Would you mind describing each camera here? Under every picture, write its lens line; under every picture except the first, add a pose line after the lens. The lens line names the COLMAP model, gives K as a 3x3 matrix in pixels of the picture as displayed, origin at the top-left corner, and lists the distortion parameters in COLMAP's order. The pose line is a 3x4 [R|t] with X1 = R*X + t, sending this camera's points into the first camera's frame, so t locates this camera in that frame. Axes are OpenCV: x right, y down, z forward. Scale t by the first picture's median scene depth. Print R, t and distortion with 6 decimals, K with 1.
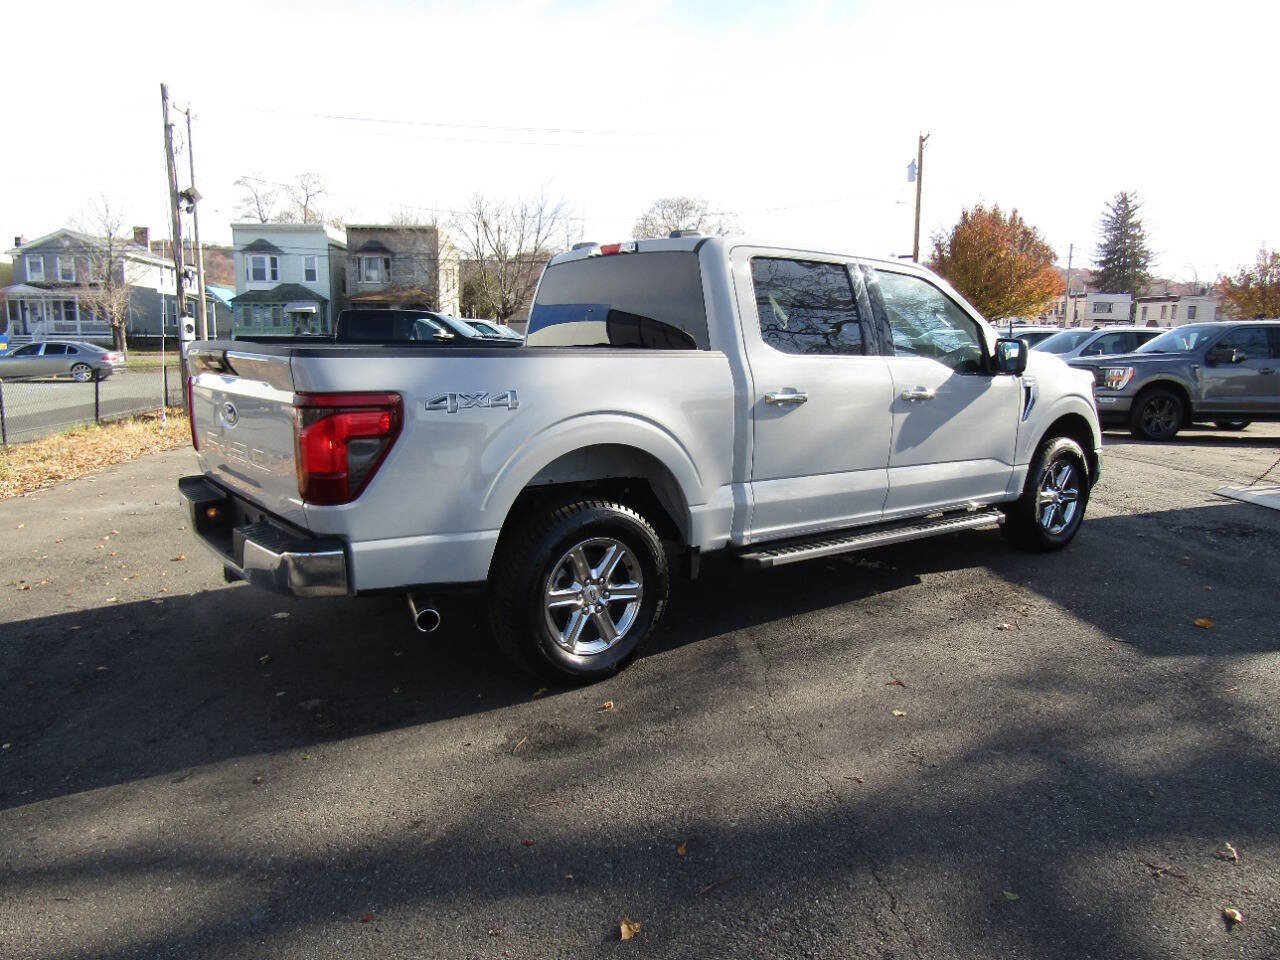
lens RADIAL K [[908.3, 0, 637.3], [0, 908.3, 511.4], [0, 0, 1]] dist [-0.030532, 0.022064]
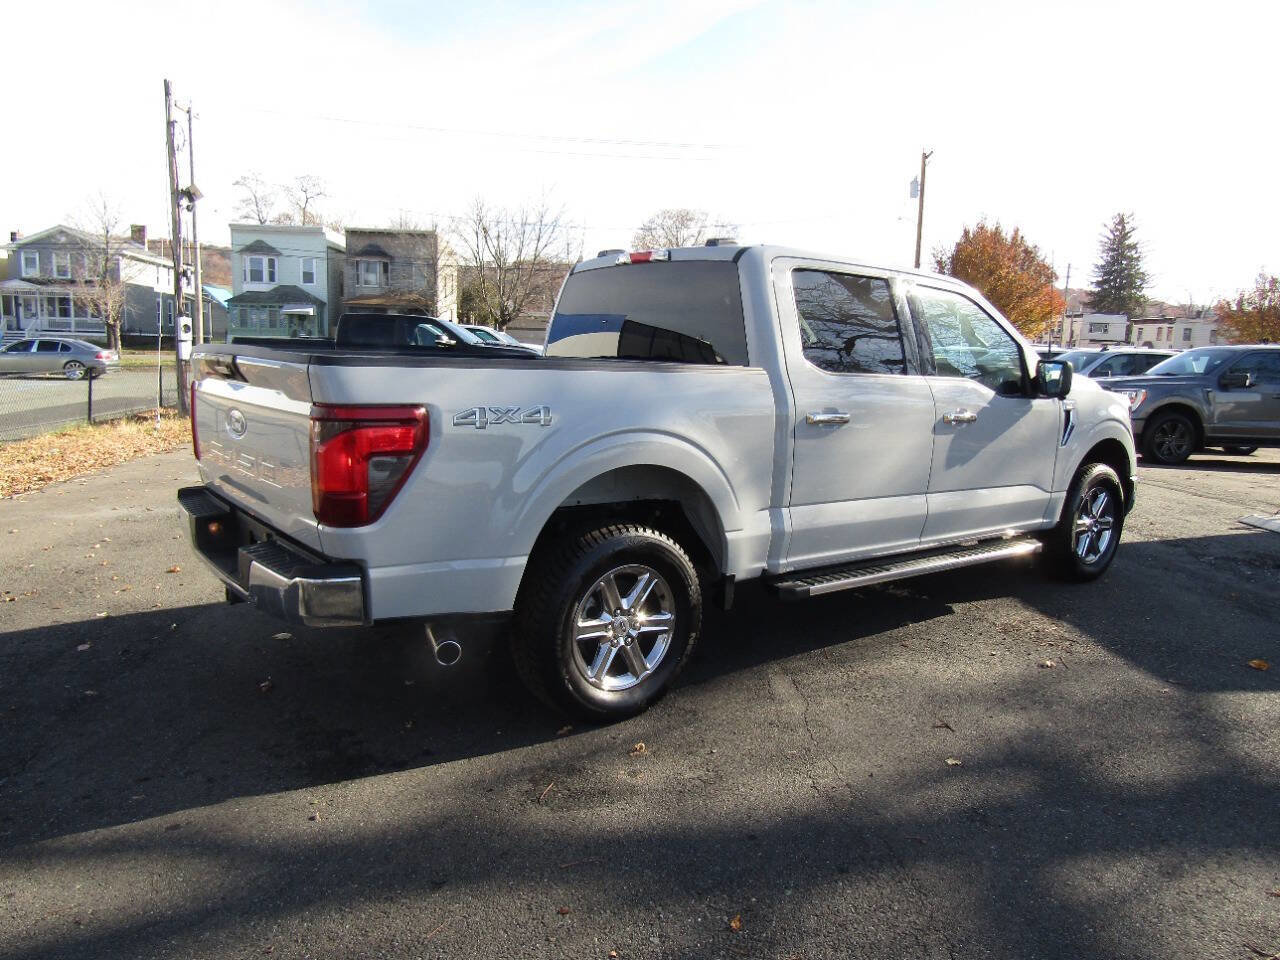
lens RADIAL K [[910.3, 0, 637.0], [0, 910.3, 509.6], [0, 0, 1]] dist [-0.028106, 0.018858]
pose [[0.999744, 0.021249, 0.007776, -0.029097], [-0.021148, 0.999694, -0.012806, -0.010374], [-0.008046, 0.012638, 0.999888, 0.042600]]
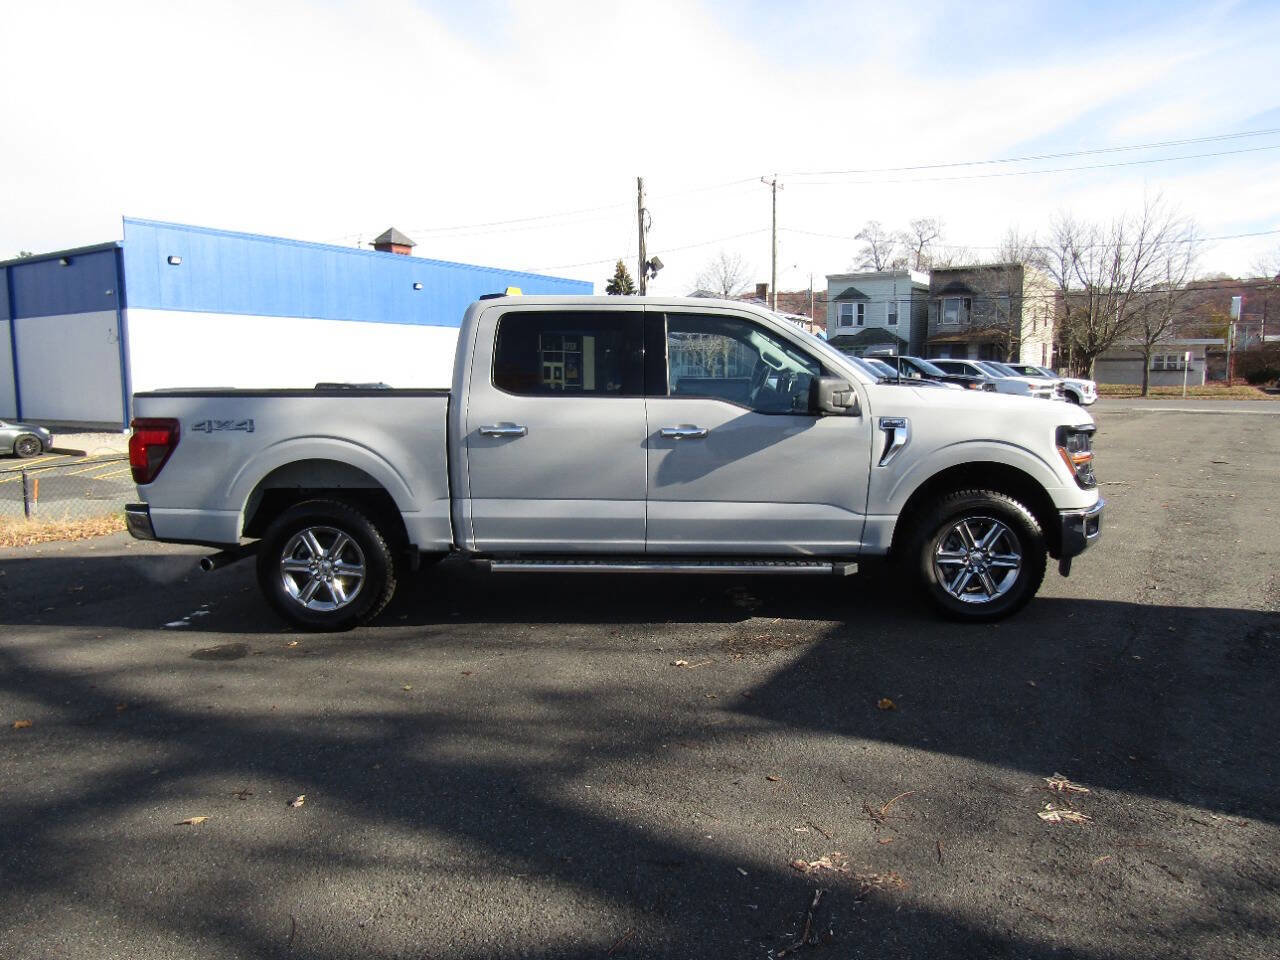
lens RADIAL K [[908.3, 0, 637.3], [0, 908.3, 511.4], [0, 0, 1]] dist [-0.030532, 0.022064]
pose [[0.790332, 0.077829, -0.607715, 0.768599], [-0.104332, 0.994508, -0.008319, -0.021382], [0.603730, 0.069979, 0.794112, 0.122226]]
